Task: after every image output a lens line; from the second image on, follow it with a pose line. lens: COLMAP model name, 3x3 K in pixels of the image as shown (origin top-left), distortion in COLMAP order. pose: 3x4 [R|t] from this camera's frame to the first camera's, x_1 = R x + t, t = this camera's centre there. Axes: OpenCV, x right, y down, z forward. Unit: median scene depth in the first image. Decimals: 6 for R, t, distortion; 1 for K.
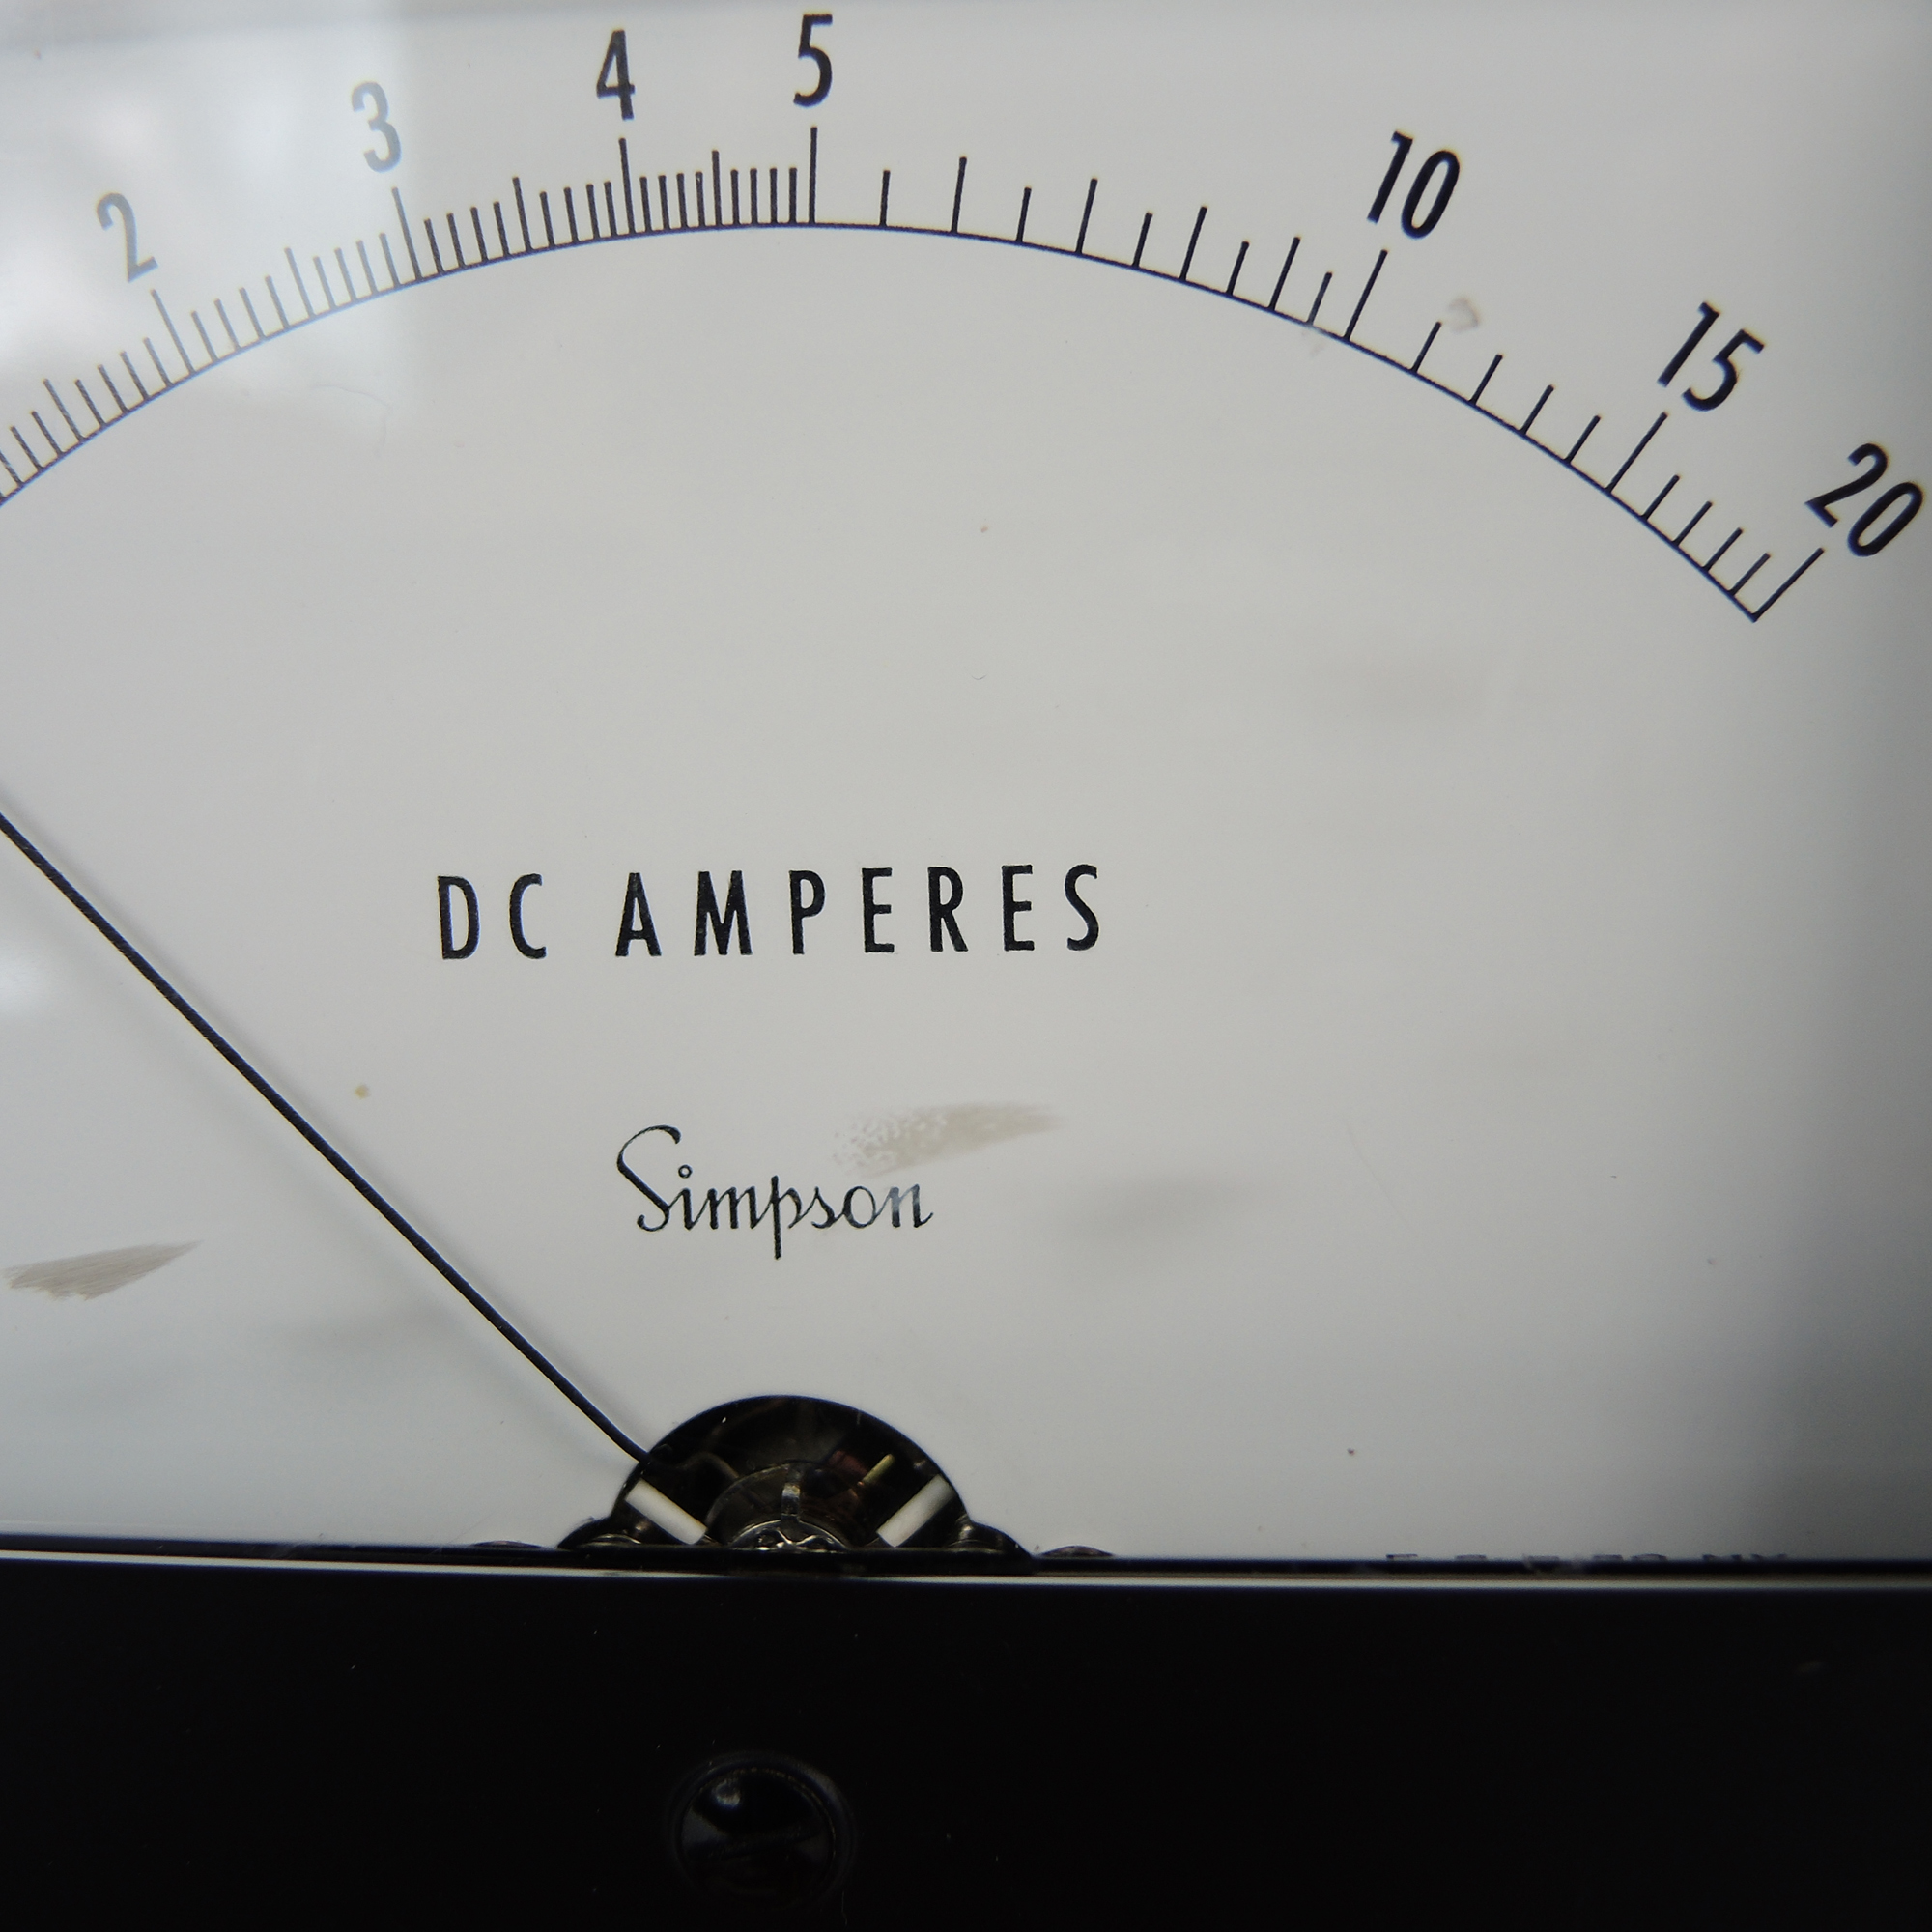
lens RADIAL K [[2114.1, 0, 966.7], [0, 2114.1, 964.4], [0, 0, 1]] dist [-0.047677, 0.000000]
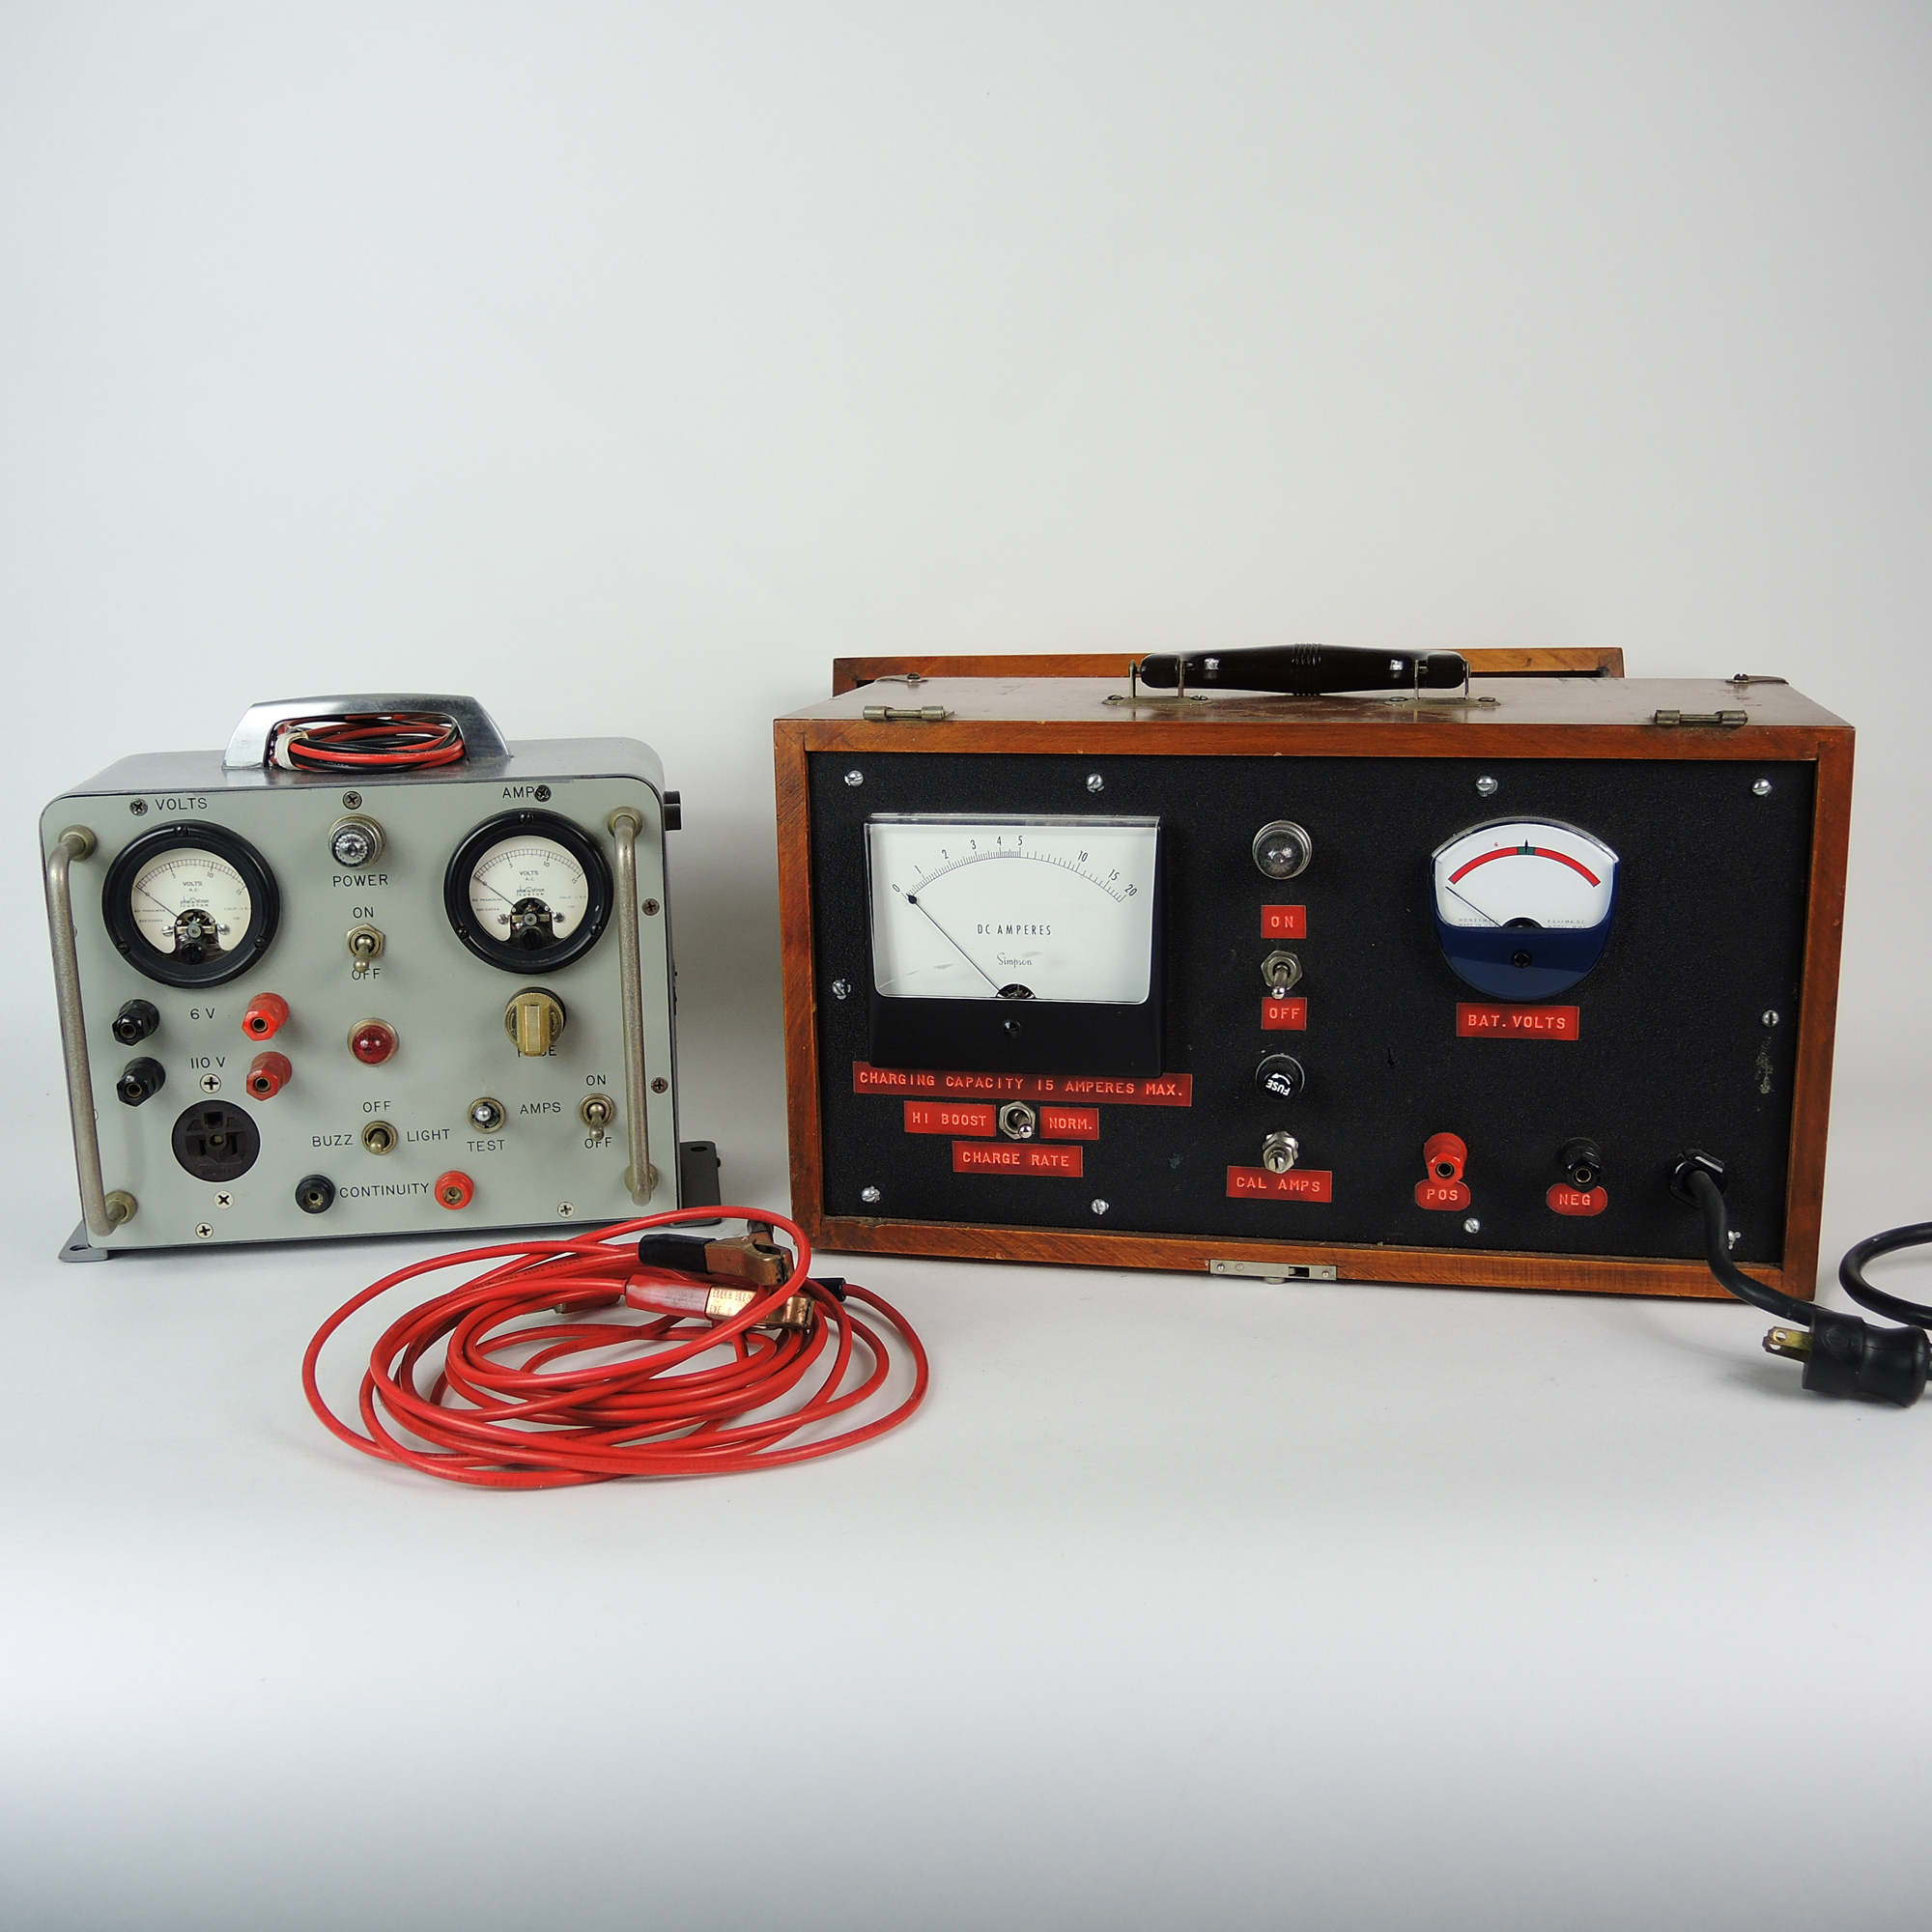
lens RADIAL K [[2114.1, 0, 962.7], [0, 2114.1, 970.2], [0, 0, 1]] dist [-0.047677, 0.000000]
pose [[0.989471, 0.028036, -0.141991, 0.989354], [-0.016057, 0.996267, 0.084818, -0.623405], [0.143839, -0.081645, 0.986227, -8.077027]]
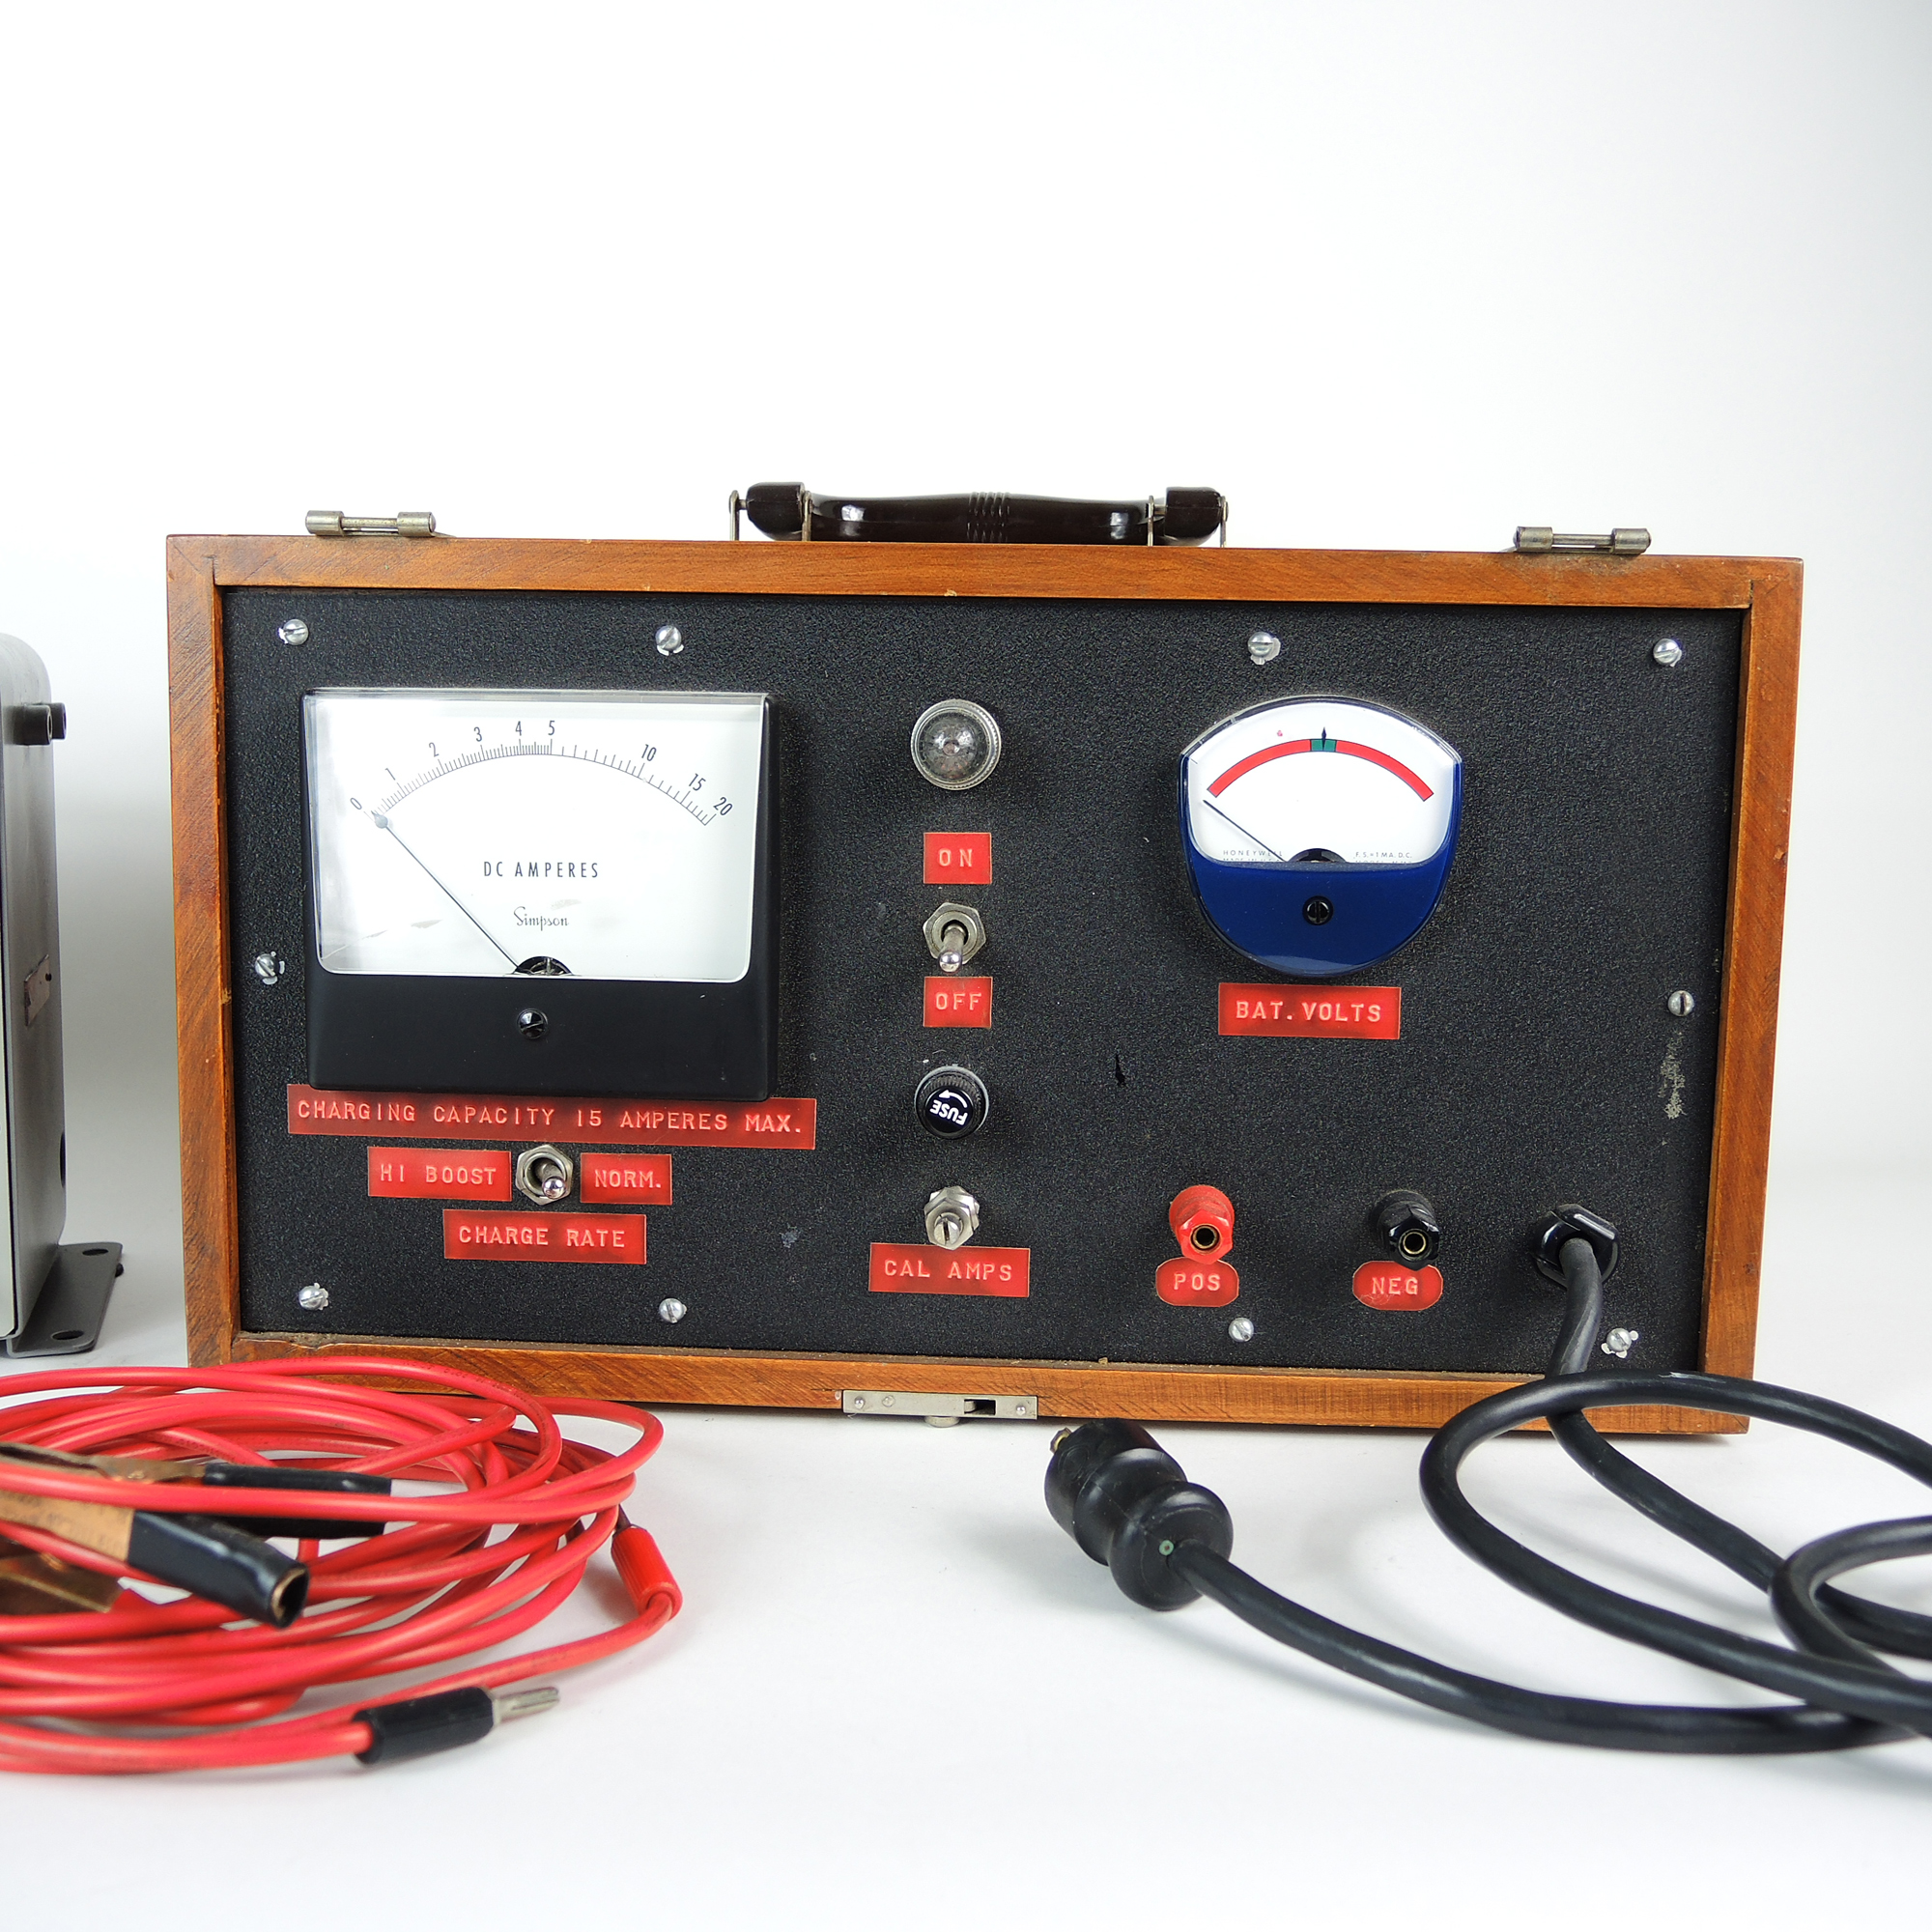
lens RADIAL K [[2114.1, 0, 960.8], [0, 2114.1, 963.0], [0, 0, 1]] dist [-0.047677, 0.000000]
pose [[0.999378, 0.031095, 0.016632, 0.979533], [-0.030827, 0.999395, -0.016132, 0.293170], [-0.017123, 0.015609, 0.999732, -4.858370]]
